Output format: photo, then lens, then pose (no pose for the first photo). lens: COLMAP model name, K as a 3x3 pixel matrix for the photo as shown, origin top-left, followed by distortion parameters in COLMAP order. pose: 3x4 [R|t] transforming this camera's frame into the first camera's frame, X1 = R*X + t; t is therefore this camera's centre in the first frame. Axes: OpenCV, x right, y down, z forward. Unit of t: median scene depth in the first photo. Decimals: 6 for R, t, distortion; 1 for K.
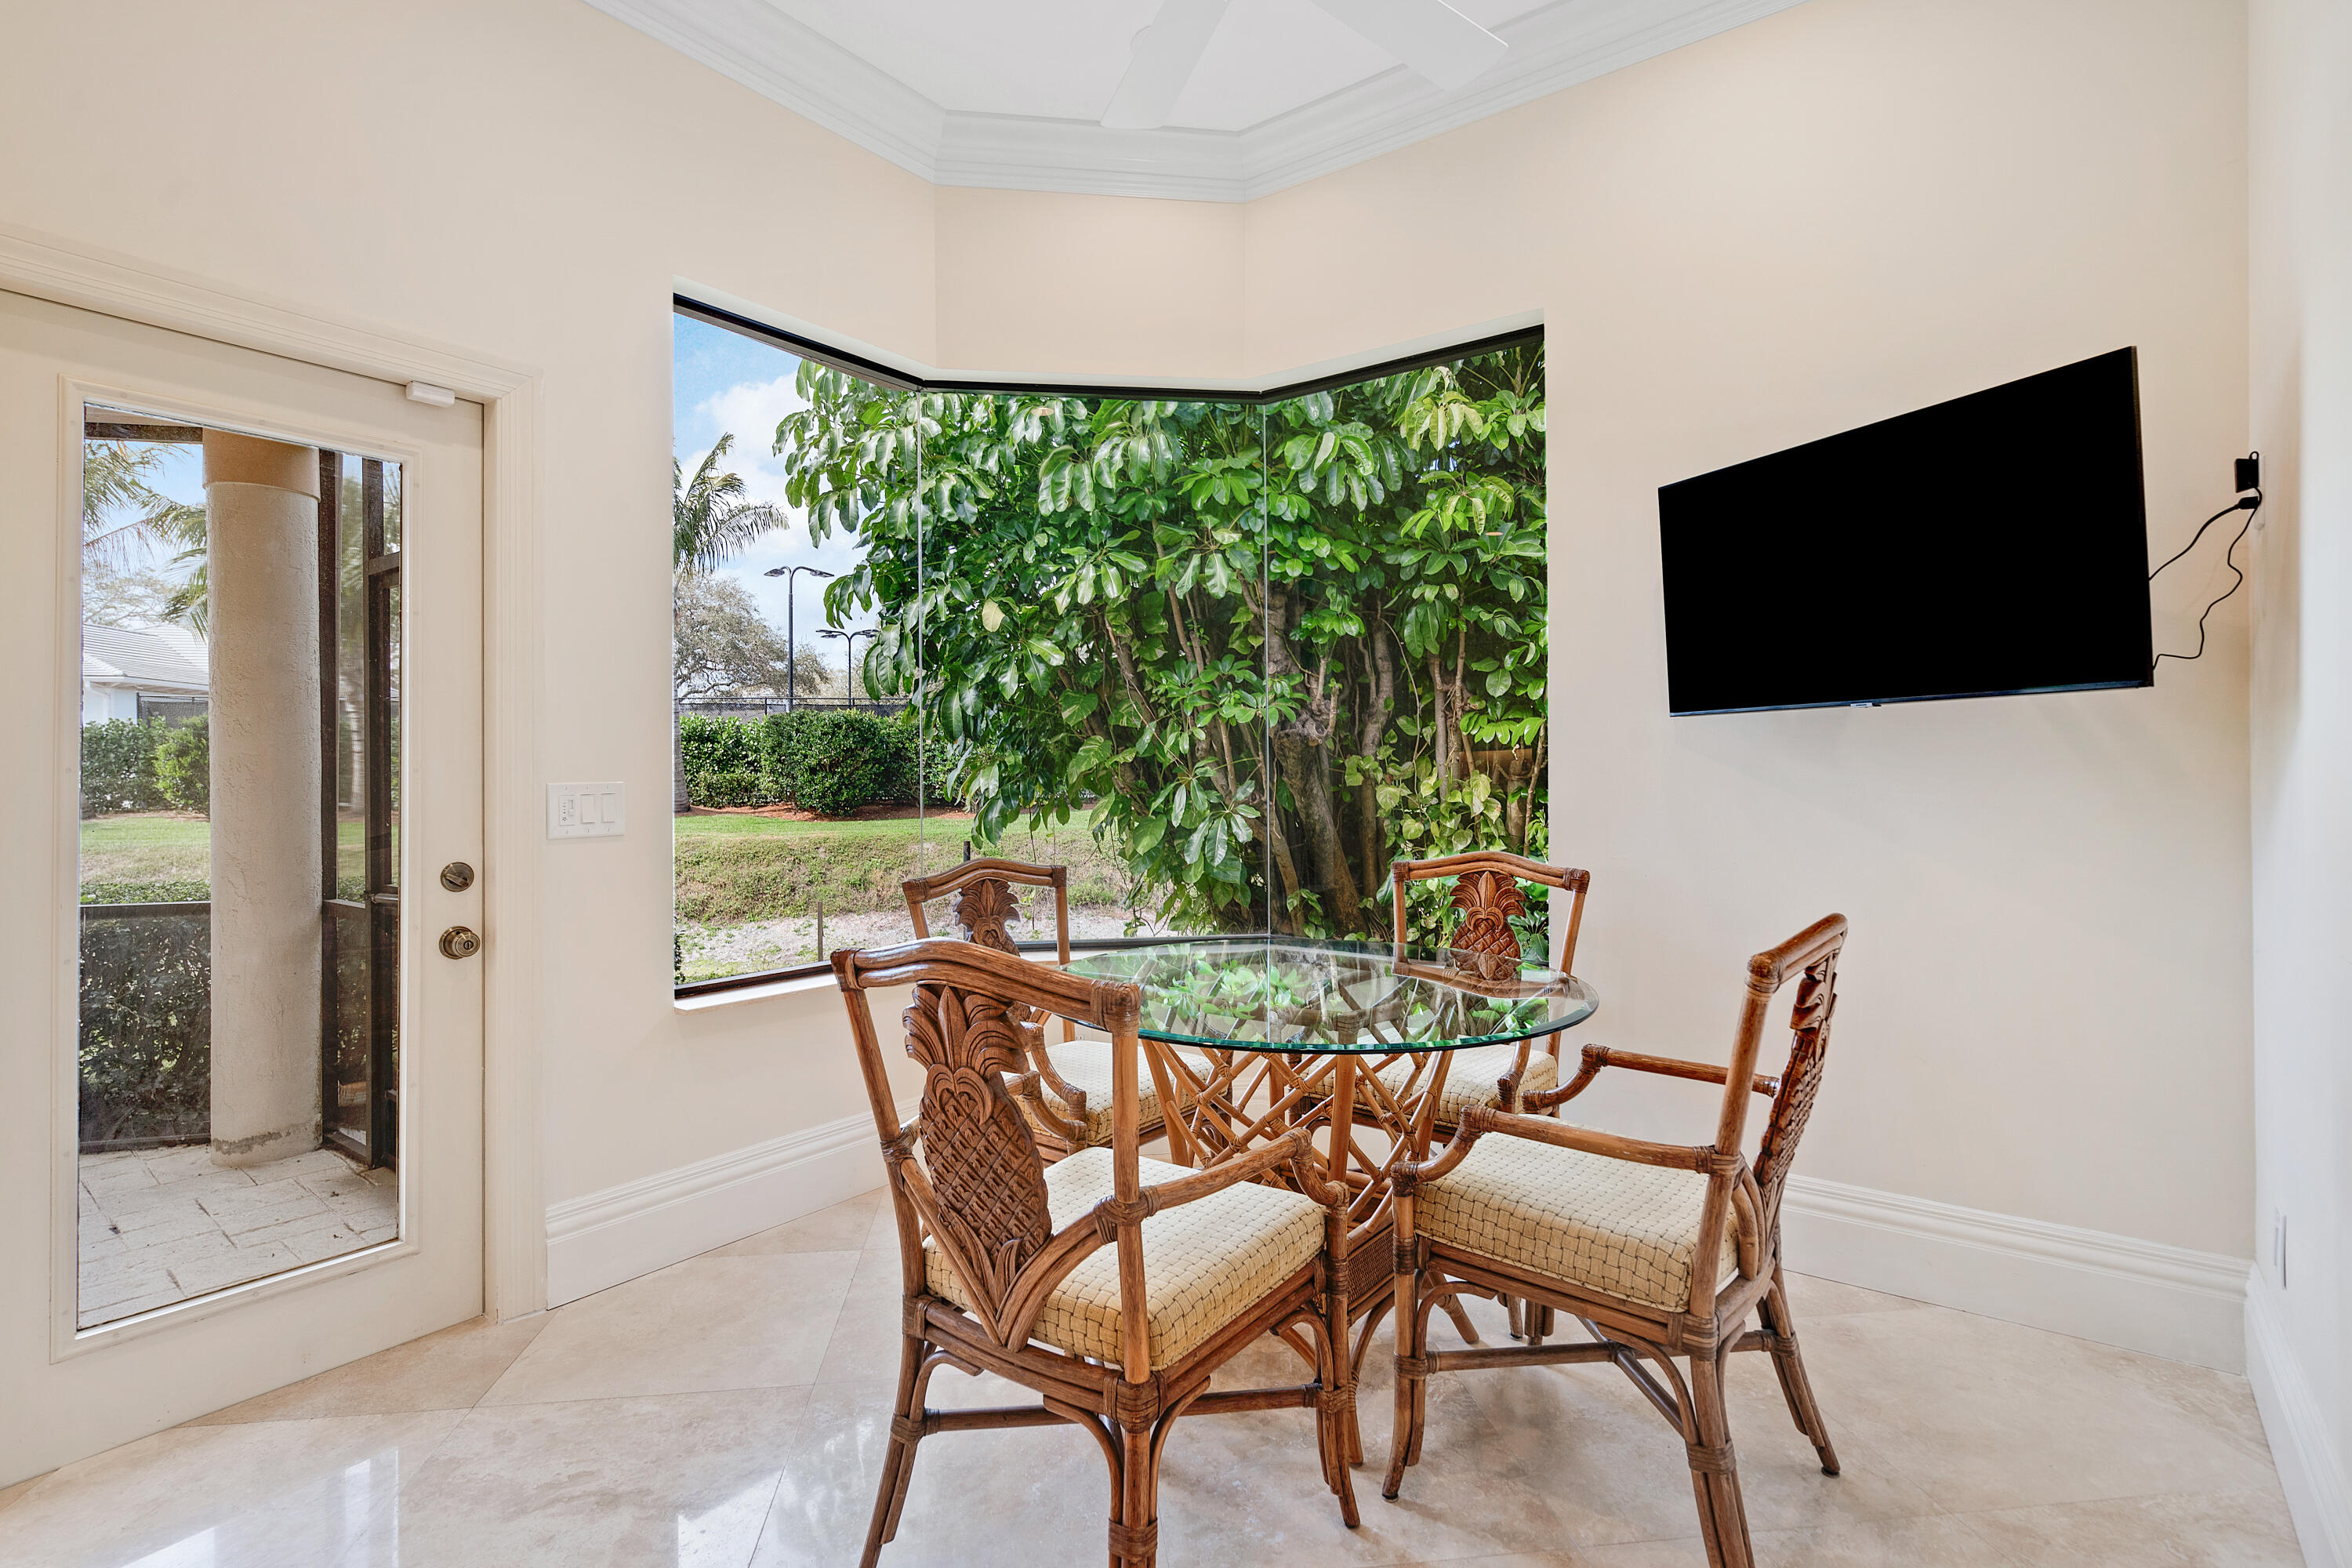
lens RADIAL K [[1139.7, 0, 1173.4], [0, 1139.7, 762.5], [0, 0, 1]] dist [-0.000232, -0.000394]
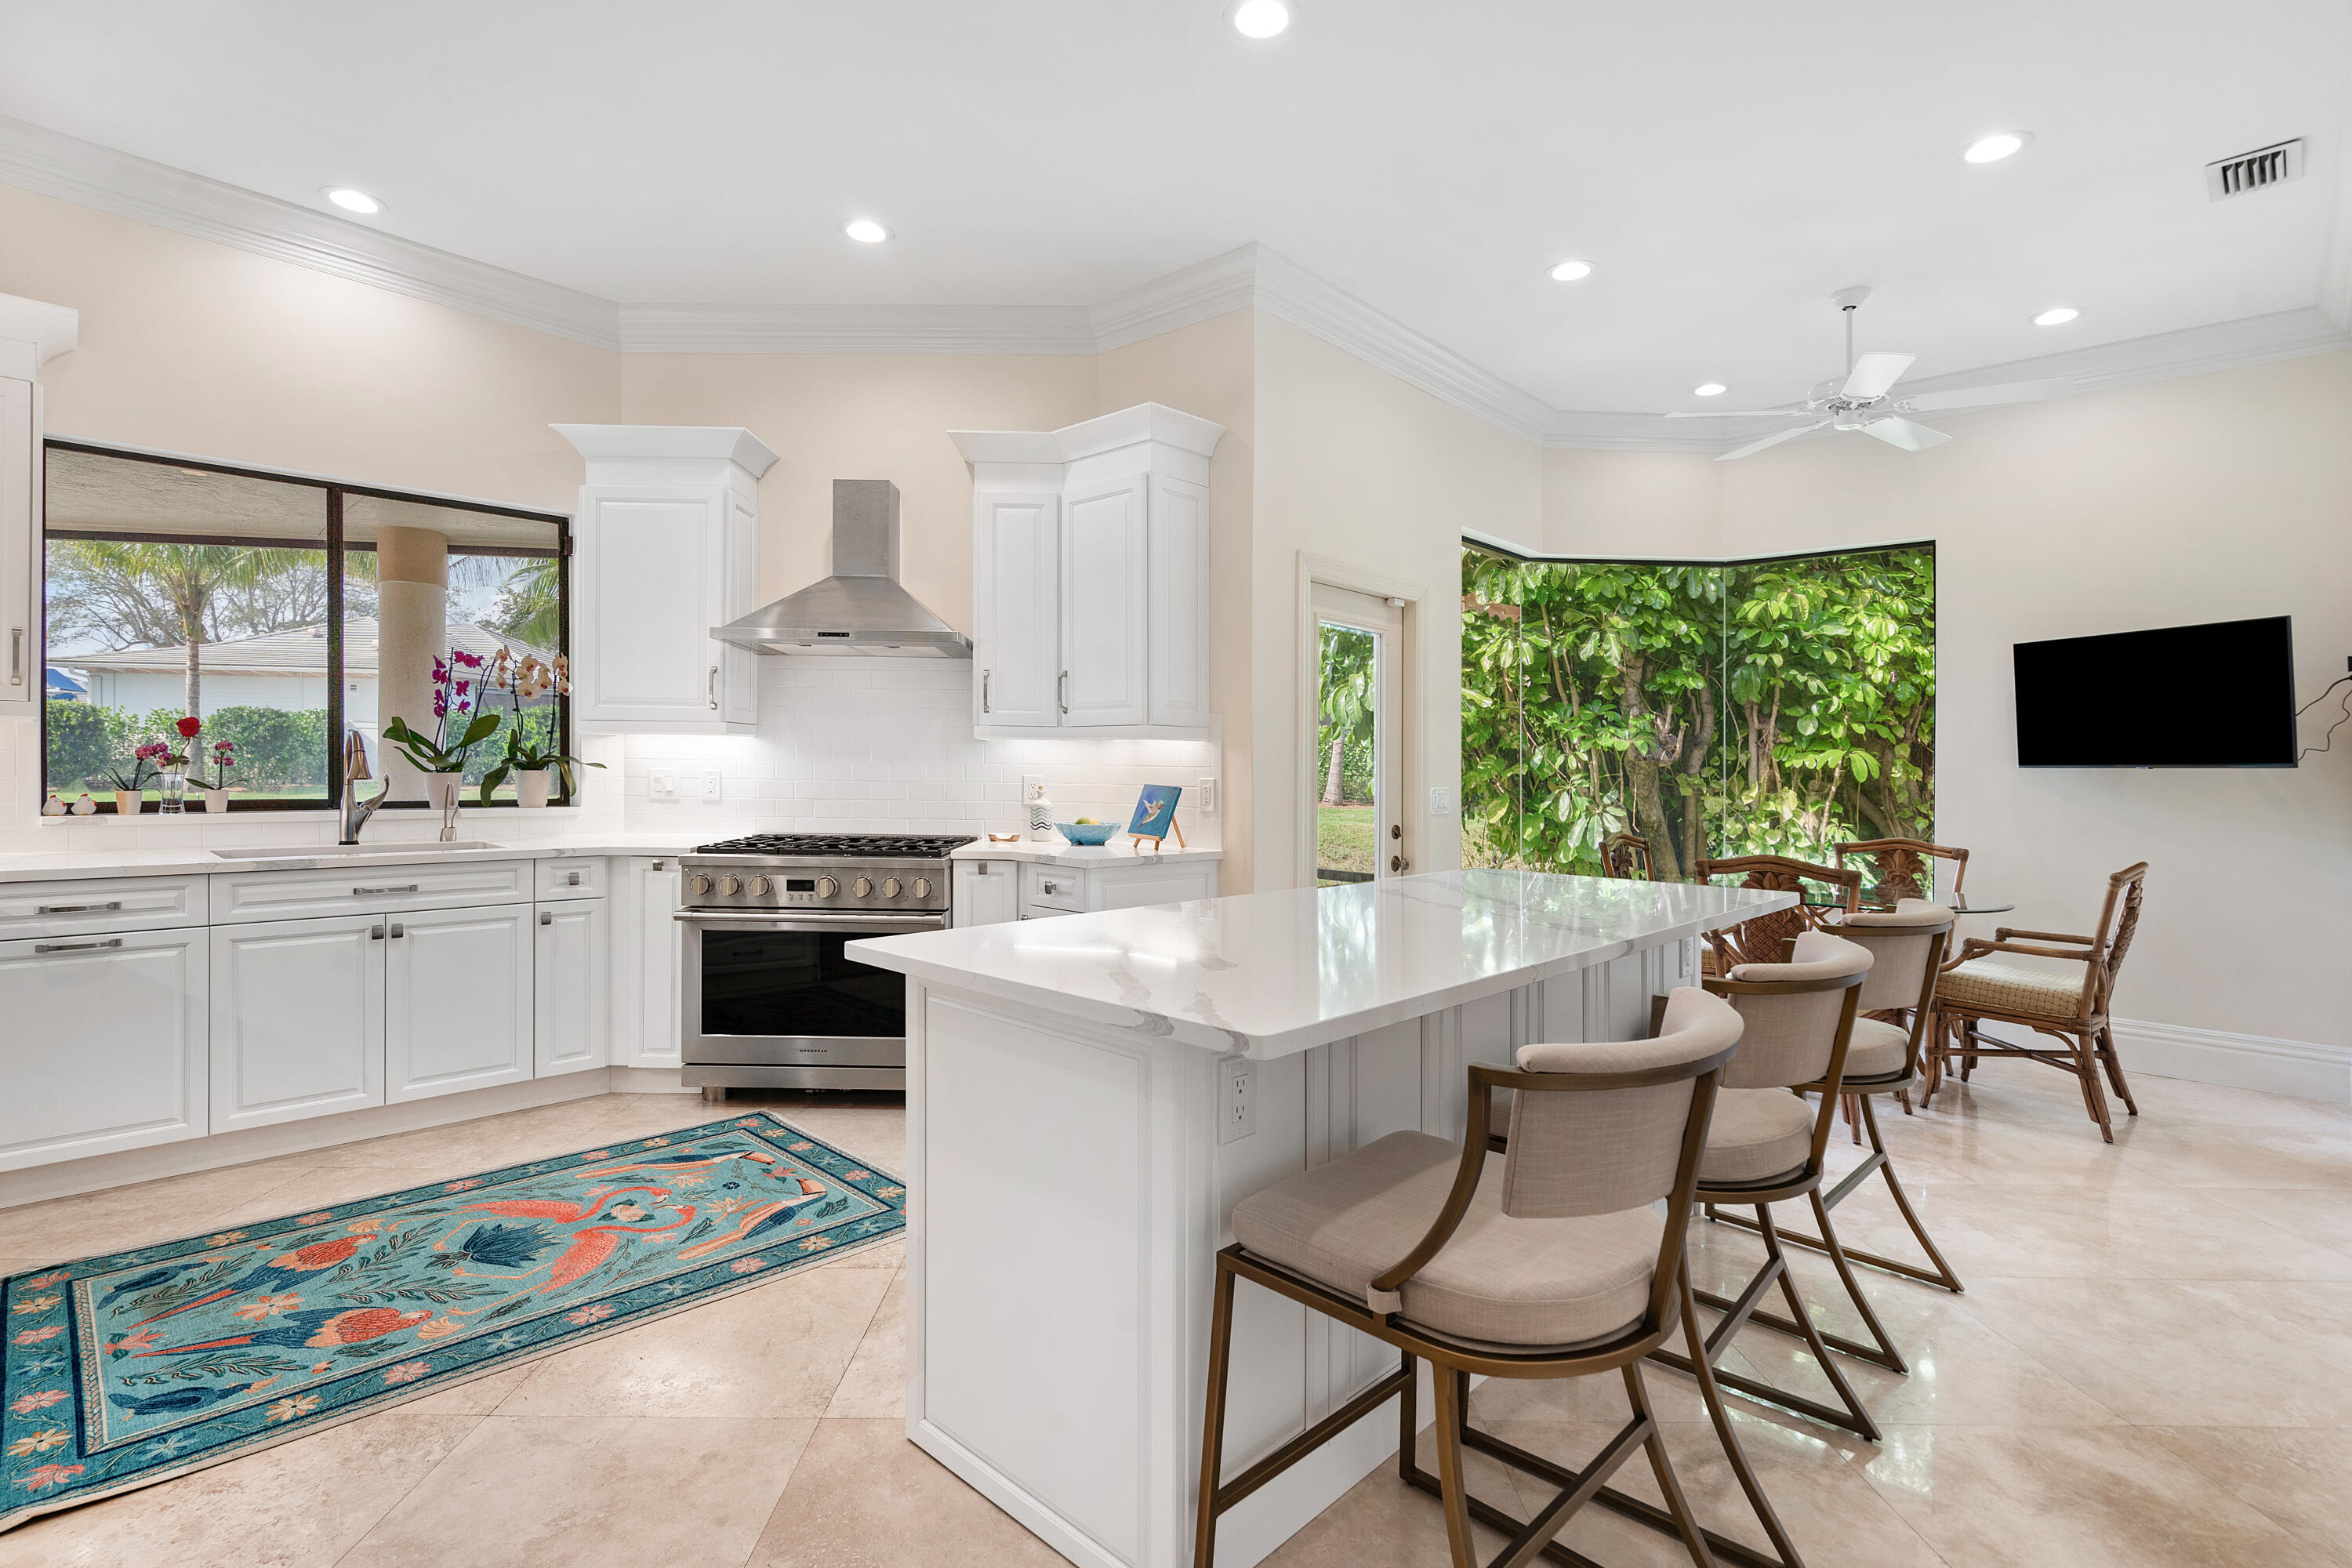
lens RADIAL K [[1116.5, 0, 1159.5], [0, 1116.5, 752.7], [0, 0, 1]] dist [0.001225, -0.000073]
pose [[0.992742, 0.022835, -0.118077, -0.341415], [-0.023670, 0.999704, -0.005678, -0.009582], [0.117913, 0.008432, 0.992988, -0.449649]]
